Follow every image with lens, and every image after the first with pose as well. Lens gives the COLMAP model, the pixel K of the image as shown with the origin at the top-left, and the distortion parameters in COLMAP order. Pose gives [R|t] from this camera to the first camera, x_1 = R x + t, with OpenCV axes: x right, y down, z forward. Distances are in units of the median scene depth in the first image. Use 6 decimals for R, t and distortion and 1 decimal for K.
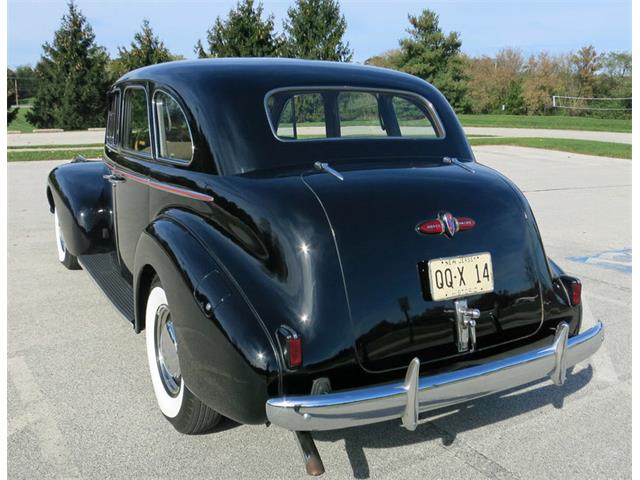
lens RADIAL K [[739.2, 0, 448.0], [0, 739.2, 184.5], [0, 0, 1]] dist [-0.080066, 0.046405]
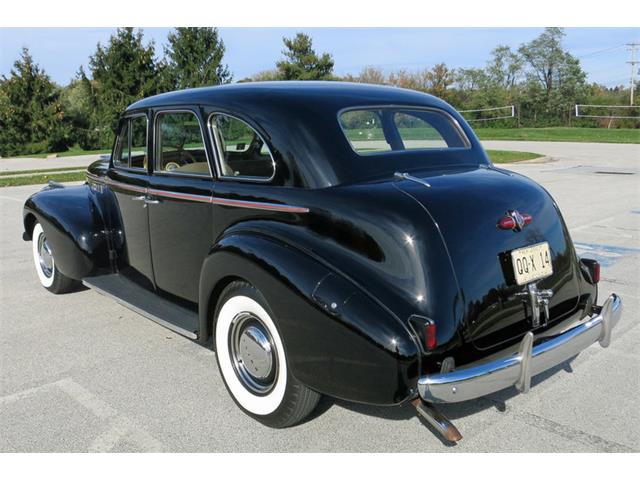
lens RADIAL K [[691.4, 0, 354.7], [0, 691.4, 228.0], [0, 0, 1]] dist [-0.037307, 0.009613]
pose [[0.985709, -0.060508, 0.157217, -0.129973], [0.053246, 0.997329, 0.050000, -0.000526], [-0.159822, -0.040915, 0.986298, -0.012098]]
